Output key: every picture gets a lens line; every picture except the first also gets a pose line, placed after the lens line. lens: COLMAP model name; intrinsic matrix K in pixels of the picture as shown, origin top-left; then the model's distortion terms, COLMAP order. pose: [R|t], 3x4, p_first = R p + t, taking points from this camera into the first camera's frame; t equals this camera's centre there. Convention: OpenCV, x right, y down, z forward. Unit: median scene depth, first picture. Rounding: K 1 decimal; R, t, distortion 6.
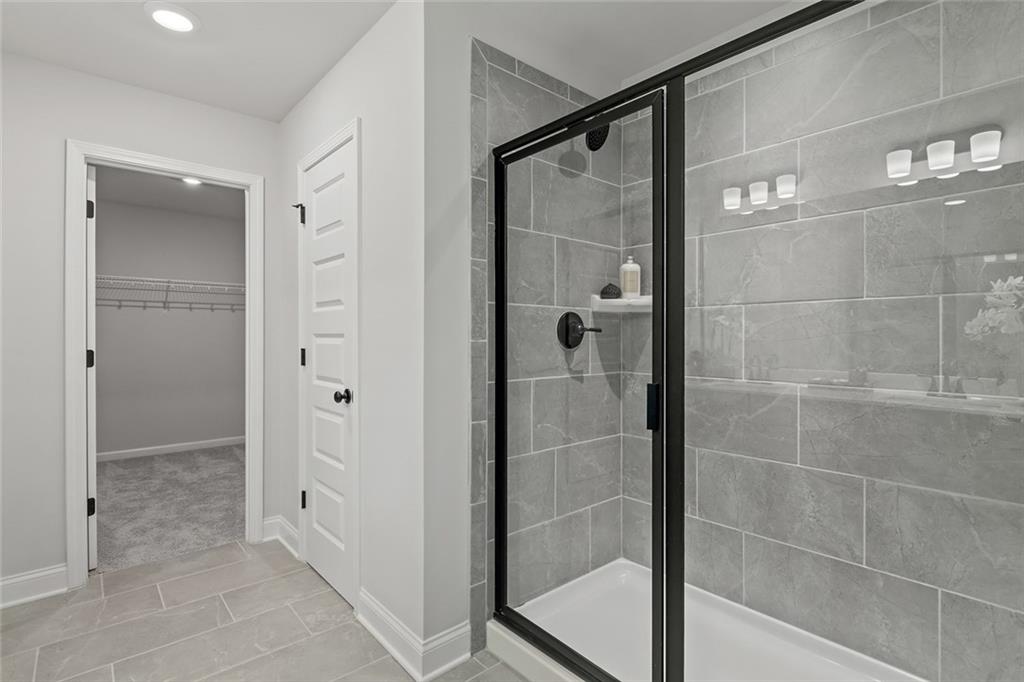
lens RADIAL K [[499.6, 0, 519.6], [0, 499.6, 337.1], [0, 0, 1]] dist [0.002507, -0.001019]
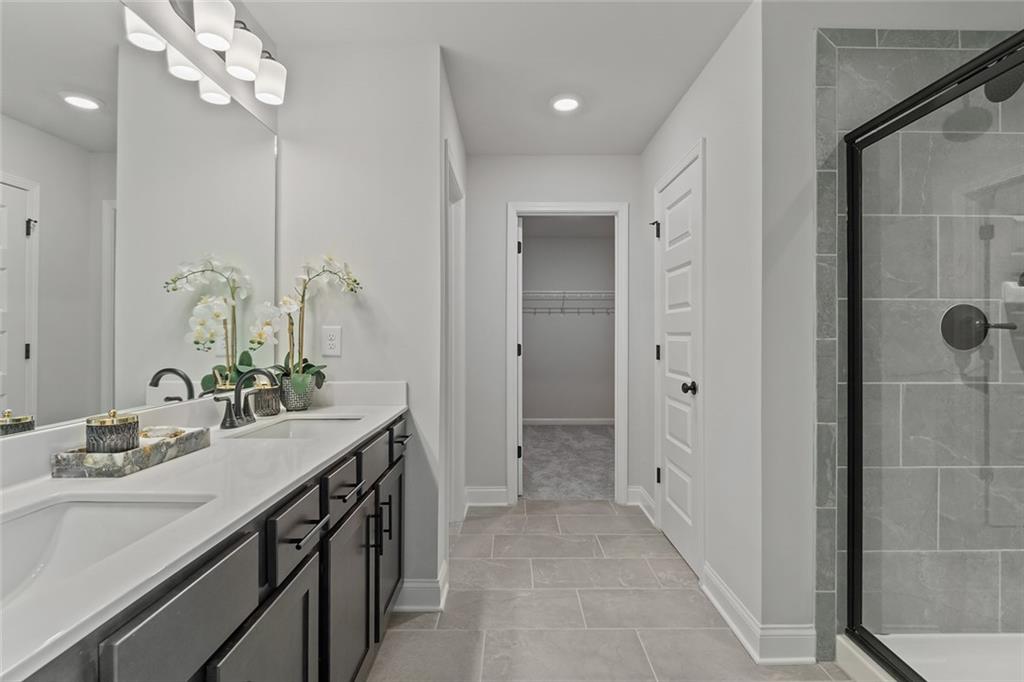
lens RADIAL K [[499.6, 0, 519.6], [0, 499.6, 337.1], [0, 0, 1]] dist [0.002507, -0.001019]
pose [[0.761890, 0.003122, -0.647699, 0.083950], [-0.001653, 0.999994, 0.002877, 0.001619], [0.647704, -0.001121, 0.761891, -0.107030]]
